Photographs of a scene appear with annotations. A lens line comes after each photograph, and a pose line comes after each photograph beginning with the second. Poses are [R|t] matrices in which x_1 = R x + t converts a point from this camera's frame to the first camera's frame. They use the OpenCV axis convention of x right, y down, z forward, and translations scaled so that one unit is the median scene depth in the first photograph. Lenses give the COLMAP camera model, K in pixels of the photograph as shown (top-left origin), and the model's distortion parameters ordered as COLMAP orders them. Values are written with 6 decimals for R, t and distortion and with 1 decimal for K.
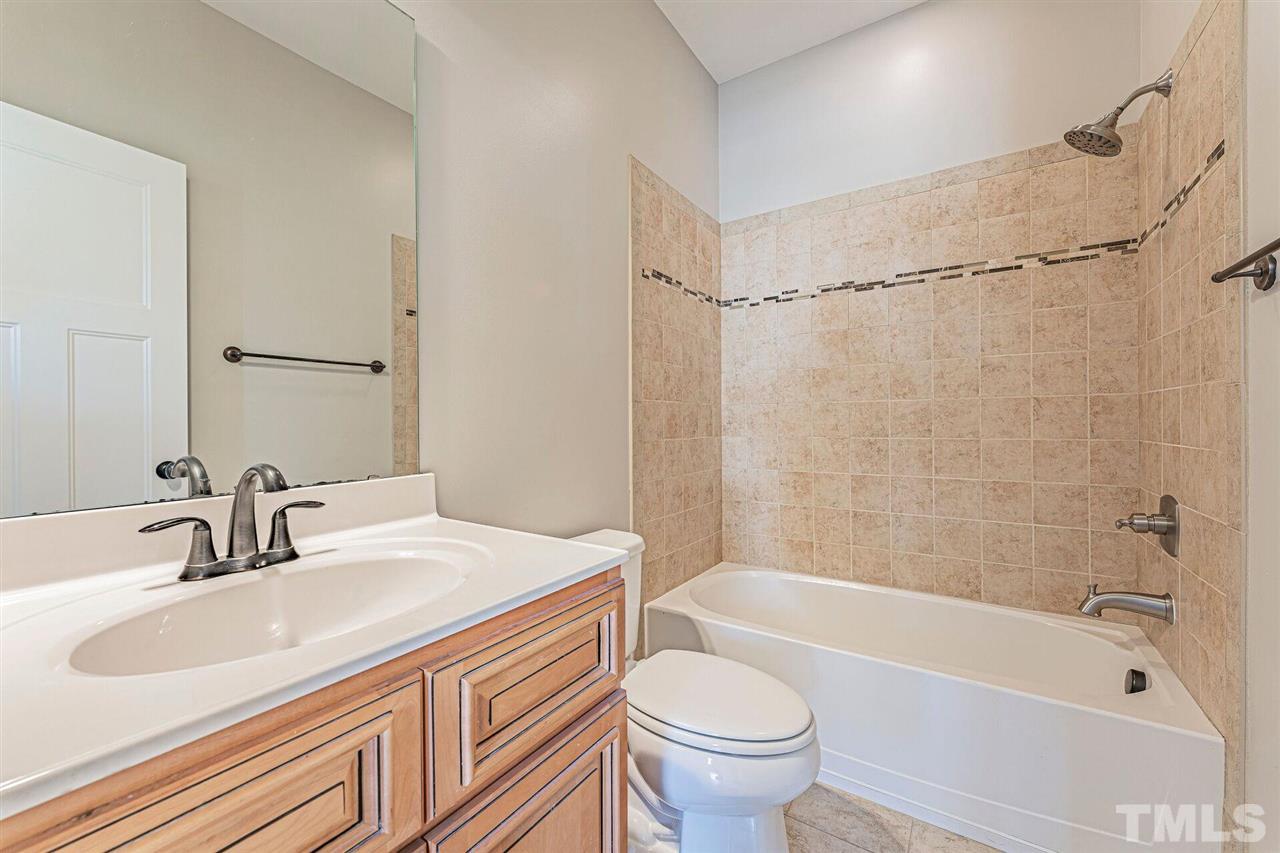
lens RADIAL K [[512.1, 0, 636.9], [0, 512.1, 423.8], [0, 0, 1]] dist [0.002298, -0.000196]
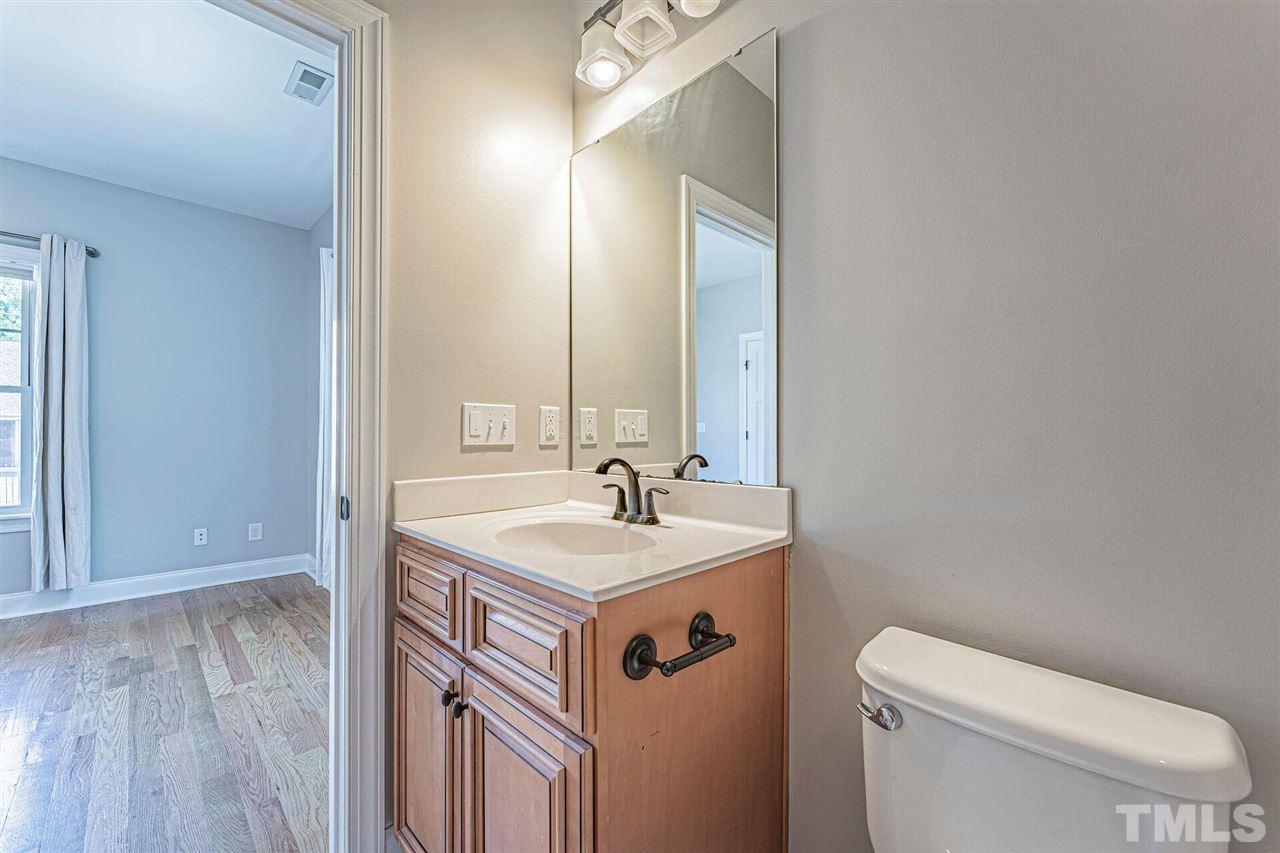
lens RADIAL K [[512.9, 0, 634.4], [0, 512.9, 424.5], [0, 0, 1]] dist [0.000236, -0.000237]
pose [[-0.208691, -0.013044, -0.977895, 0.781563], [0.006543, 0.999870, -0.014733, -0.005072], [0.977960, -0.009473, -0.208579, 1.233629]]
